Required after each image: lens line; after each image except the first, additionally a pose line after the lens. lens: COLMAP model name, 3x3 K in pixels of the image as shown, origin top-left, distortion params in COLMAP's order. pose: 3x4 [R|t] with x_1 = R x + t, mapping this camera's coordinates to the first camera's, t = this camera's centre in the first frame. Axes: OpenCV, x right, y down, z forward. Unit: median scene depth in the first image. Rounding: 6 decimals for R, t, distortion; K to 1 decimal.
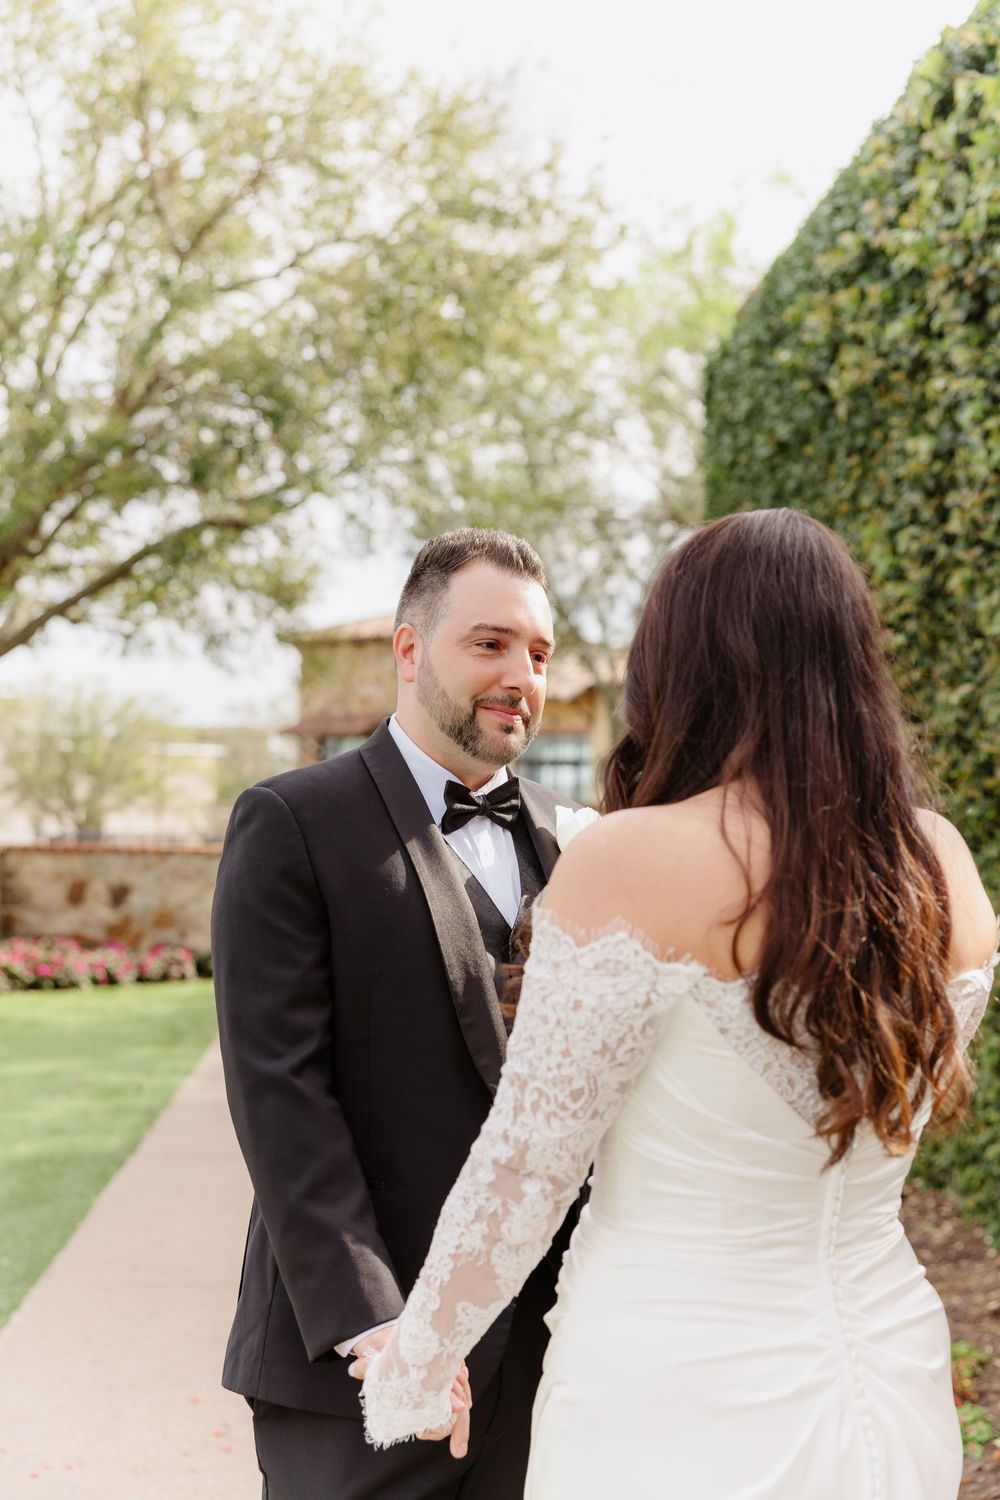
lens RADIAL K [[2292.1, 0, 500.6], [0, 2292.1, 750.1], [0, 0, 1]] dist [0.122813, 0.000000]
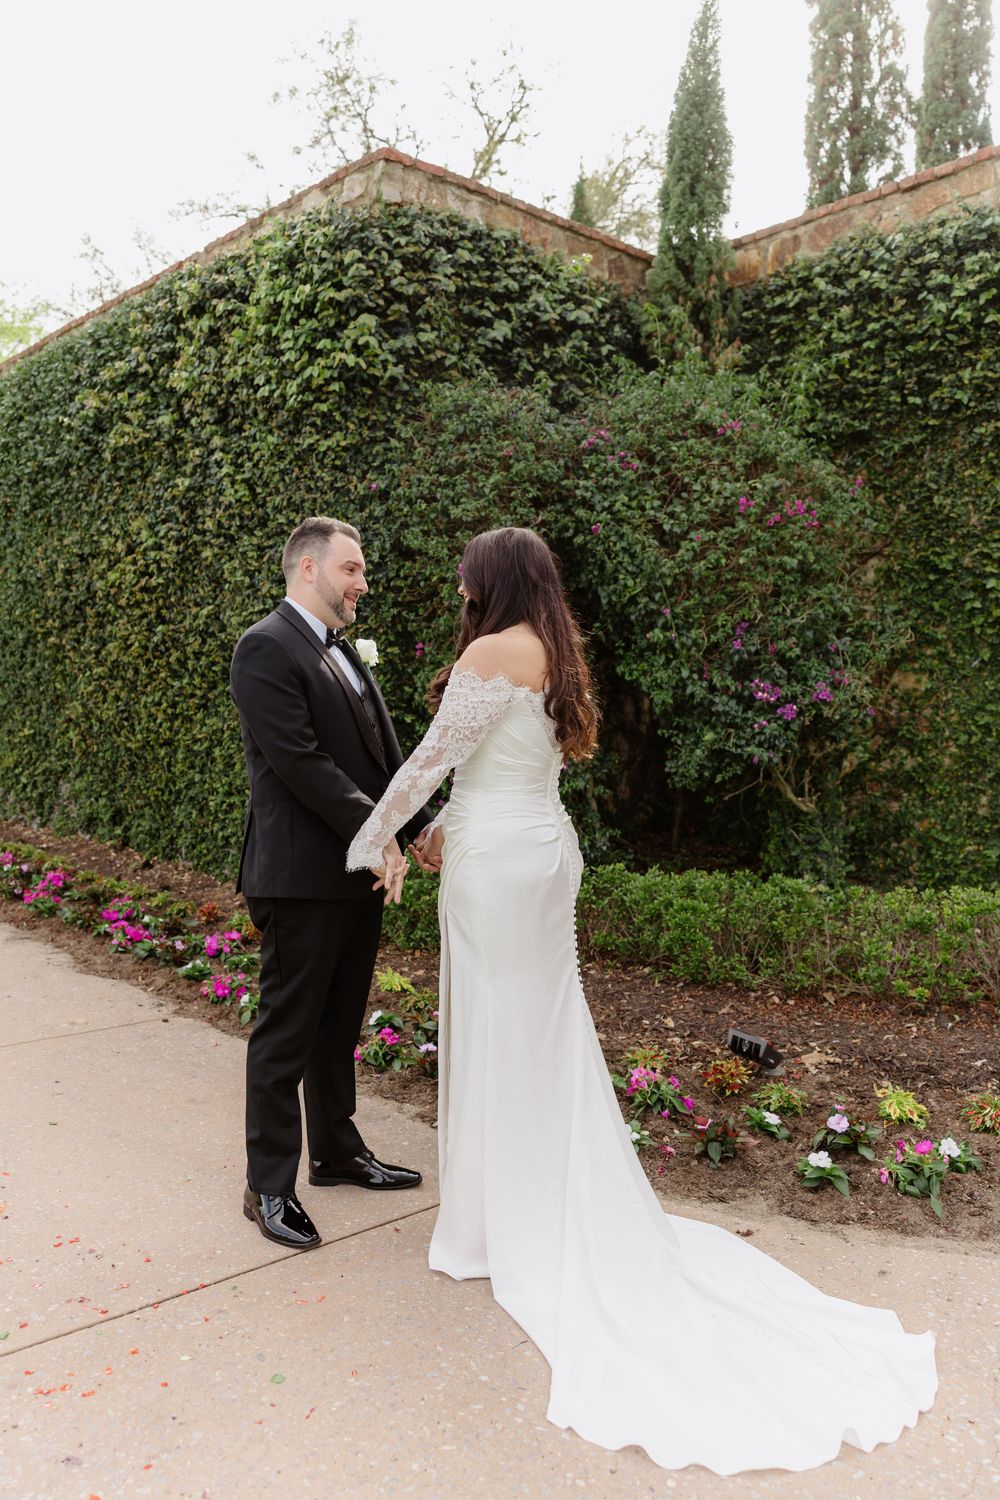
lens RADIAL K [[1184.4, 0, 481.4], [0, 1184.4, 745.0], [0, 0, 1]] dist [0.010734, 0.007592]
pose [[0.887147, 0.002973, 0.461477, -0.057494], [-0.042309, 0.996292, 0.074917, 0.004448], [-0.459543, -0.085987, 0.883983, -0.030005]]
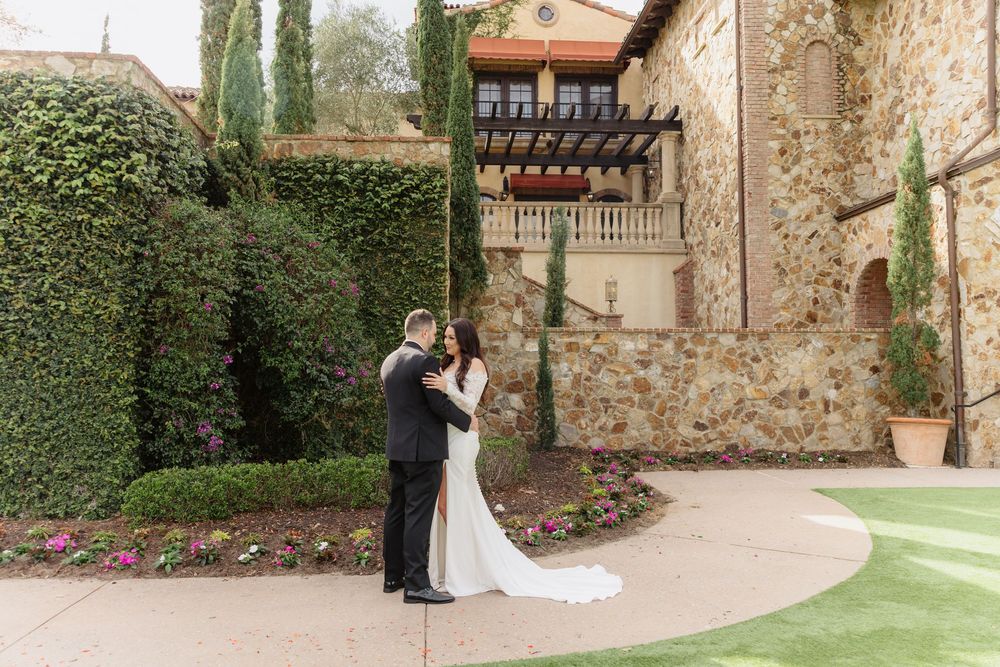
lens RADIAL K [[789.6, 0, 486.5], [0, 789.6, 326.1], [0, 0, 1]] dist [0.010734, 0.007592]
pose [[0.178217, 0.063719, 0.981926, -0.502808], [-0.048145, 0.997271, -0.055976, 0.007922], [-0.982813, -0.037299, 0.180798, 0.147976]]
